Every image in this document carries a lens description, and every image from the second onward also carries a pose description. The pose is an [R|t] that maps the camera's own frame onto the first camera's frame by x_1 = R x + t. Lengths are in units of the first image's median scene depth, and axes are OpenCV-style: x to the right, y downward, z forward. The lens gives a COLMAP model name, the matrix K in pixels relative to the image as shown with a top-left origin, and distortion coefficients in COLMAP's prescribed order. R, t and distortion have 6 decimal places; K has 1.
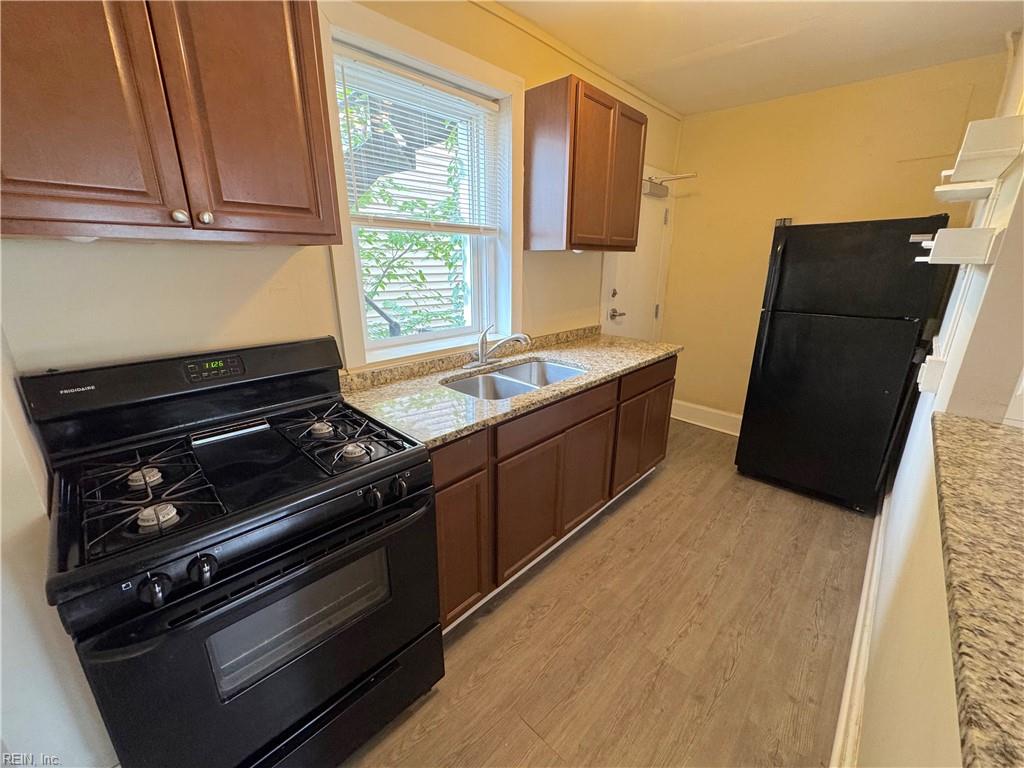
lens RADIAL K [[408.1, 0, 511.8], [0, 408.1, 384.1], [0, 0, 1]] dist [-0.001697, 0.000385]
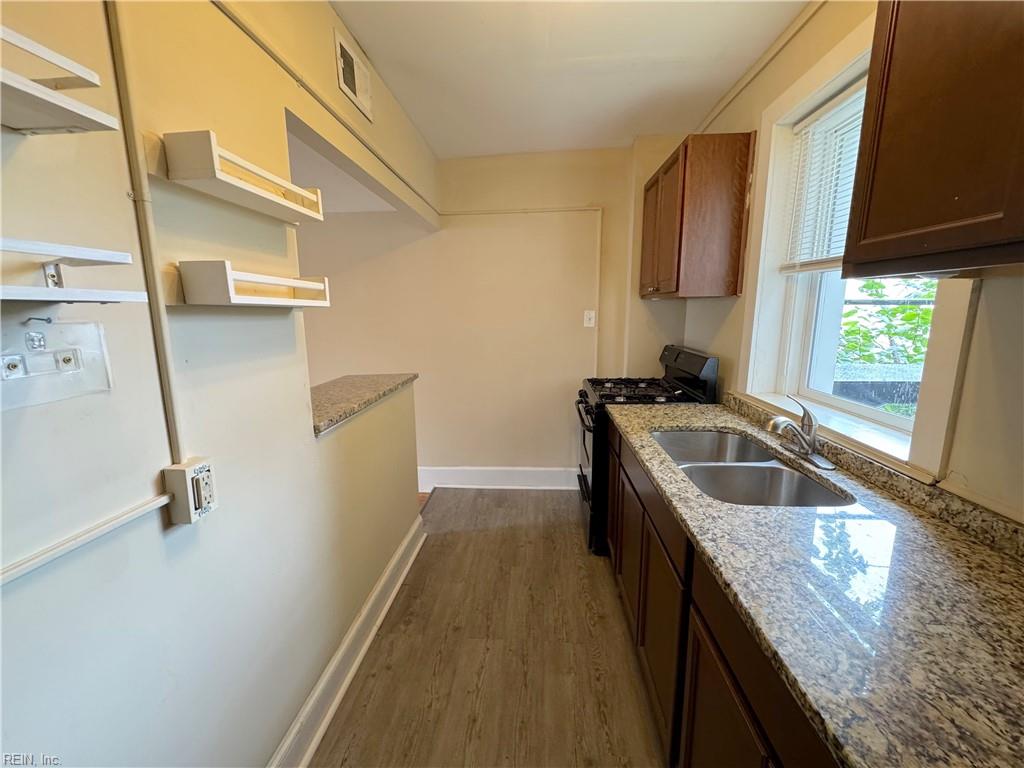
lens RADIAL K [[408.1, 0, 511.8], [0, 408.1, 384.1], [0, 0, 1]] dist [-0.001697, 0.000385]
pose [[-0.769713, 0.116801, -0.627614, 0.879158], [-0.183335, 0.901263, 0.392572, -0.410337], [0.611498, 0.417231, -0.672300, 1.383994]]
